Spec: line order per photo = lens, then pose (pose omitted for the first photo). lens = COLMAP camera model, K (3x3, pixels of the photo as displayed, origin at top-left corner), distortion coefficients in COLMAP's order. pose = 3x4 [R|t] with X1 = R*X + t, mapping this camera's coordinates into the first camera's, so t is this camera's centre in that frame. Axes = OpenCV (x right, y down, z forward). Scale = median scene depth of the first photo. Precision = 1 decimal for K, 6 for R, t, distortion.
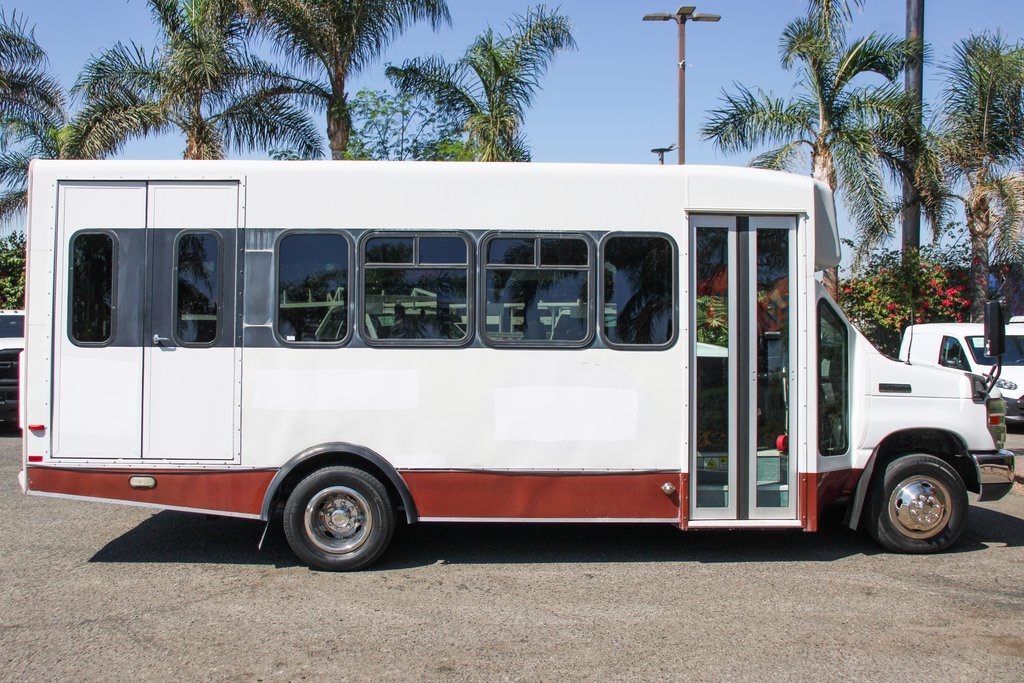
lens RADIAL K [[1076.9, 0, 502.8], [0, 1076.9, 344.0], [0, 0, 1]] dist [-0.093188, 0.000000]
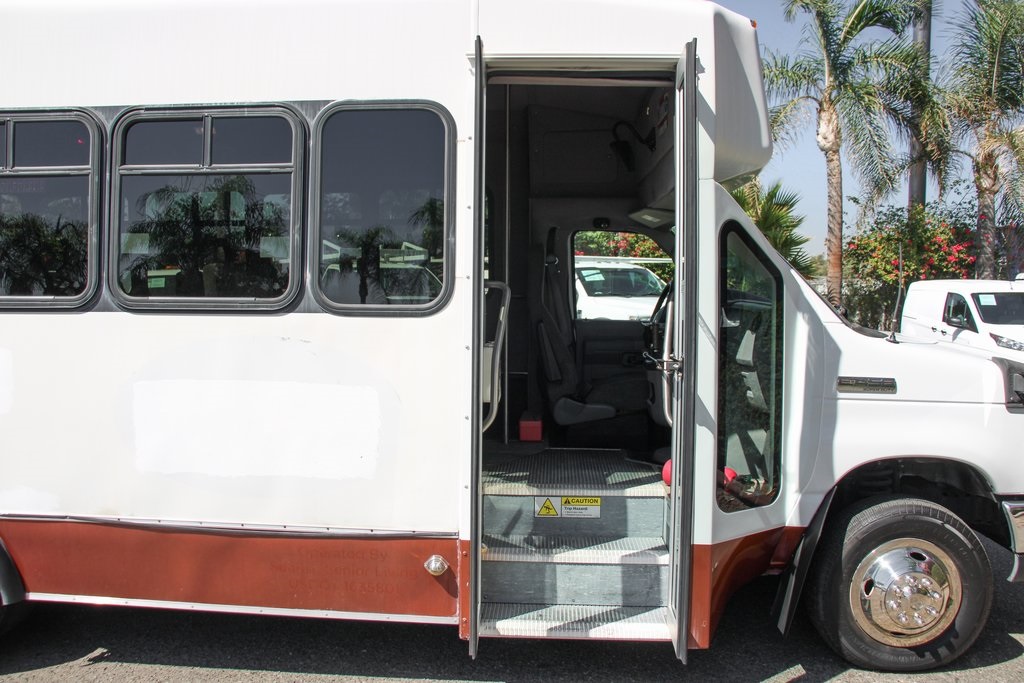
lens RADIAL K [[867.4, 0, 518.2], [0, 867.4, 336.6], [0, 0, 1]] dist [-0.158561, 0.106443]
pose [[0.997013, 0.006200, -0.076989, 0.085159], [-0.002655, 0.998935, 0.046053, -0.001528], [0.077193, -0.045711, 0.995968, 0.210427]]
